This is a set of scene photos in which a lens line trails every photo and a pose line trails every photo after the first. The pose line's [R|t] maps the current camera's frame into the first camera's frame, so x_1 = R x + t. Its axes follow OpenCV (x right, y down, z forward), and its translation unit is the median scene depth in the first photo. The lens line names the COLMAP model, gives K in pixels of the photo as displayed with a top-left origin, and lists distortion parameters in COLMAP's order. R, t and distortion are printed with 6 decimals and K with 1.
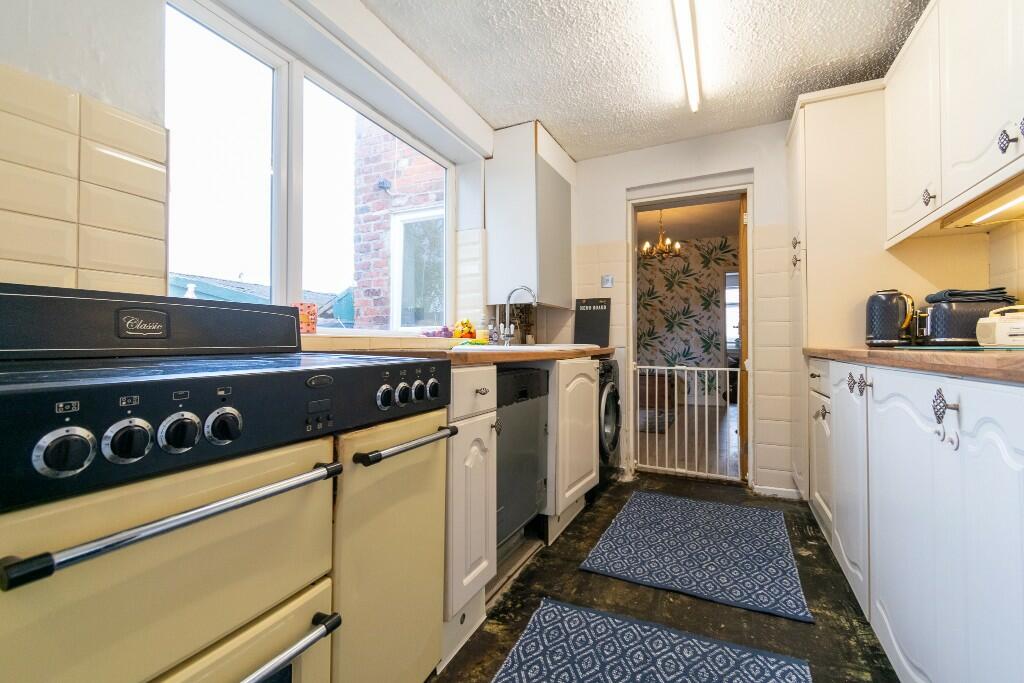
lens RADIAL K [[452.1, 0, 521.9], [0, 452.1, 340.0], [0, 0, 1]] dist [0.004934, -0.000279]
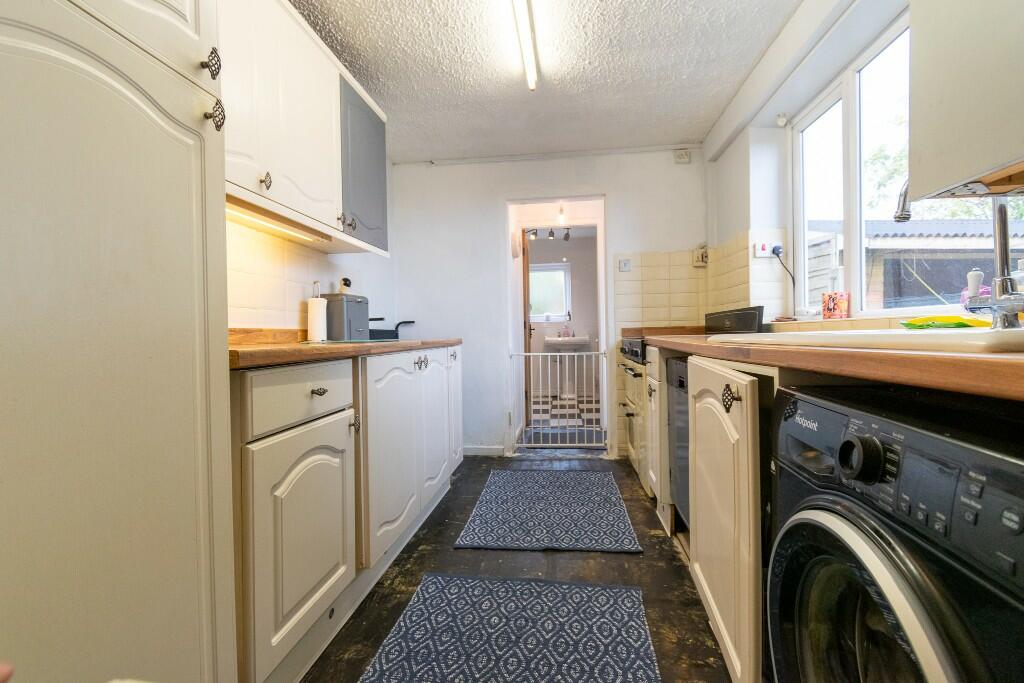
lens RADIAL K [[452.1, 0, 510.8], [0, 452.1, 336.1], [0, 0, 1]] dist [0.004934, -0.000279]
pose [[-0.958928, 0.019953, -0.282948, 0.684722], [0.020127, 0.999795, 0.002295, 0.005902], [0.282936, -0.003494, -0.959132, 1.998771]]
